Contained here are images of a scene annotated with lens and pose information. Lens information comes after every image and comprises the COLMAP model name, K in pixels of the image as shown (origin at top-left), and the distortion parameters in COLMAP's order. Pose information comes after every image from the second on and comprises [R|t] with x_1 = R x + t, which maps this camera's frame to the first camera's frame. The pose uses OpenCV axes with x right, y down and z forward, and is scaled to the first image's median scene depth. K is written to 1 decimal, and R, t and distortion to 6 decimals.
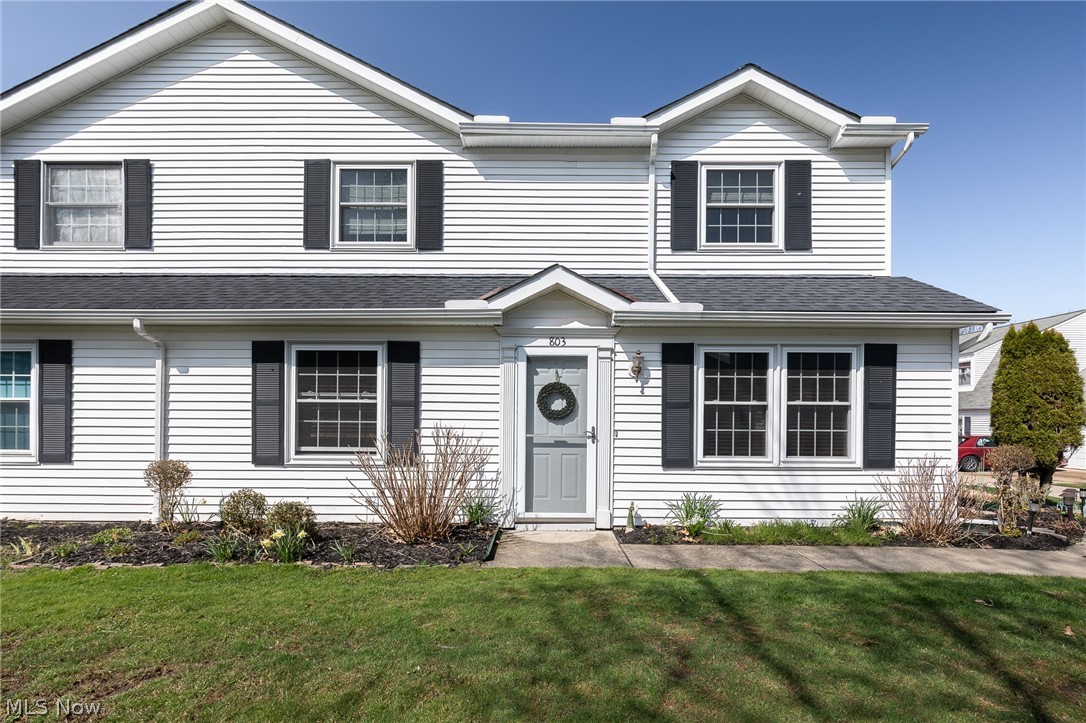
lens RADIAL K [[521.2, 0, 543.0], [0, 521.2, 419.0], [0, 0, 1]] dist [-0.001778, -0.000132]
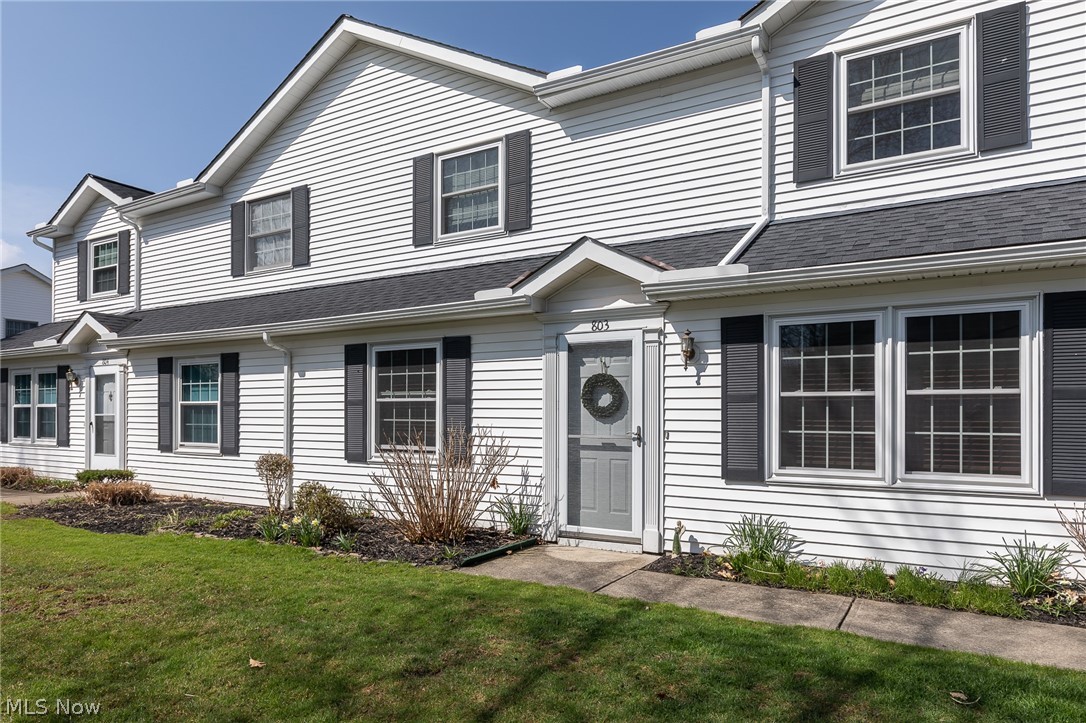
lens RADIAL K [[690.6, 0, 542.8], [0, 690.6, 412.1], [0, 0, 1]] dist [0.007819, -0.000567]
pose [[0.859379, -0.006710, -0.511294, 0.517615], [0.001907, 0.999949, -0.009917, 0.002784], [0.511335, 0.007547, 0.859348, -0.008986]]
